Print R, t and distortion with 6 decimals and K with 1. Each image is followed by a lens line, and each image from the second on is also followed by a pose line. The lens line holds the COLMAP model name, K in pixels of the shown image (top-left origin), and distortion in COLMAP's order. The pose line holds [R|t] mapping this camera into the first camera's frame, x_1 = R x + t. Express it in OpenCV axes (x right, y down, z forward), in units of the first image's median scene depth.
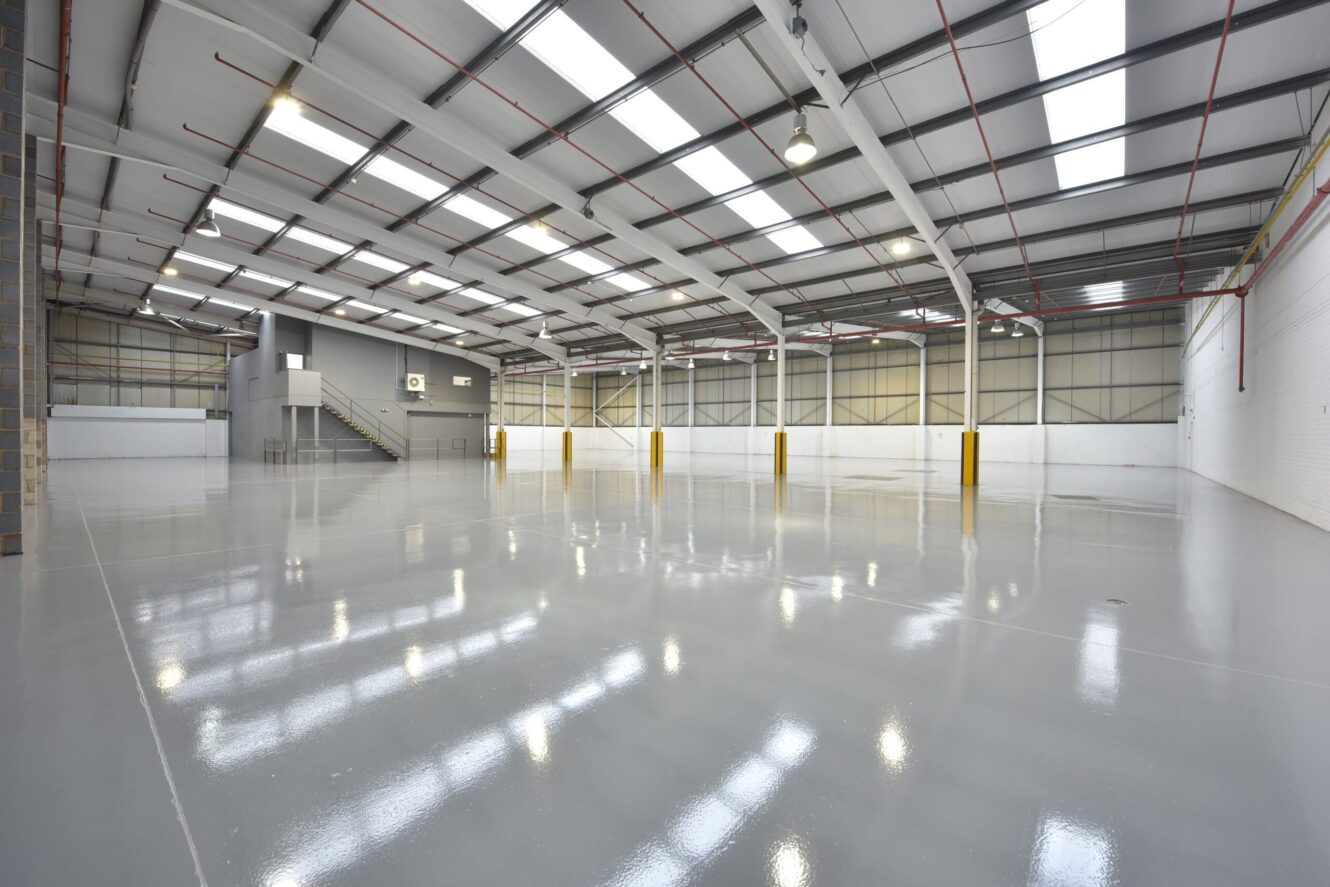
lens RADIAL K [[540.5, 0, 665.9], [0, 540.5, 431.1], [0, 0, 1]] dist [-0.022404, -0.000099]
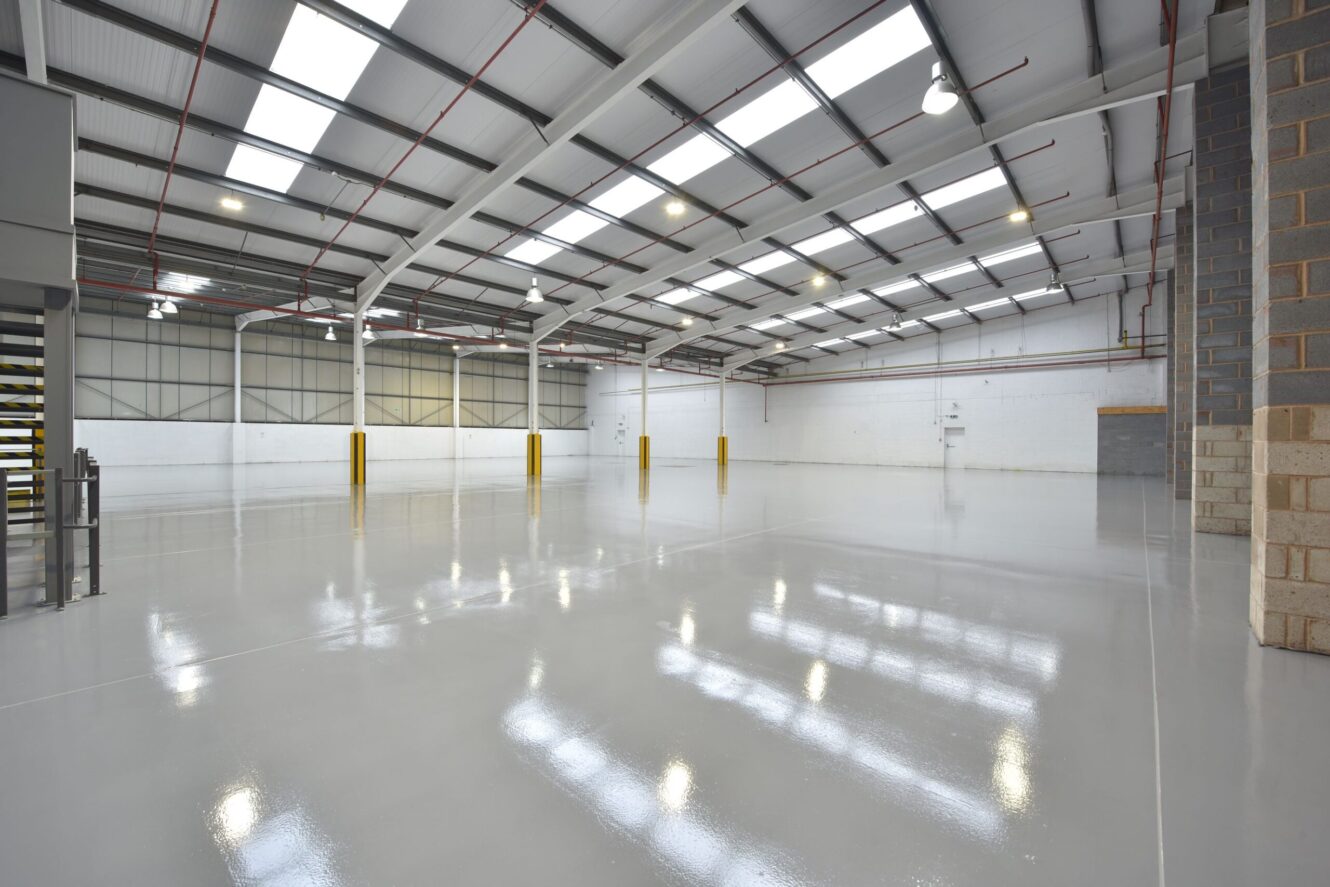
lens RADIAL K [[539.5, 0, 665.0], [0, 539.5, 443.5], [0, 0, 1]] dist [-0.002367, -0.000533]
pose [[0.027372, -0.013229, 0.999538, -0.569447], [-0.014381, 0.999804, 0.013626, 0.000443], [-0.999522, -0.014748, 0.027176, 0.496026]]
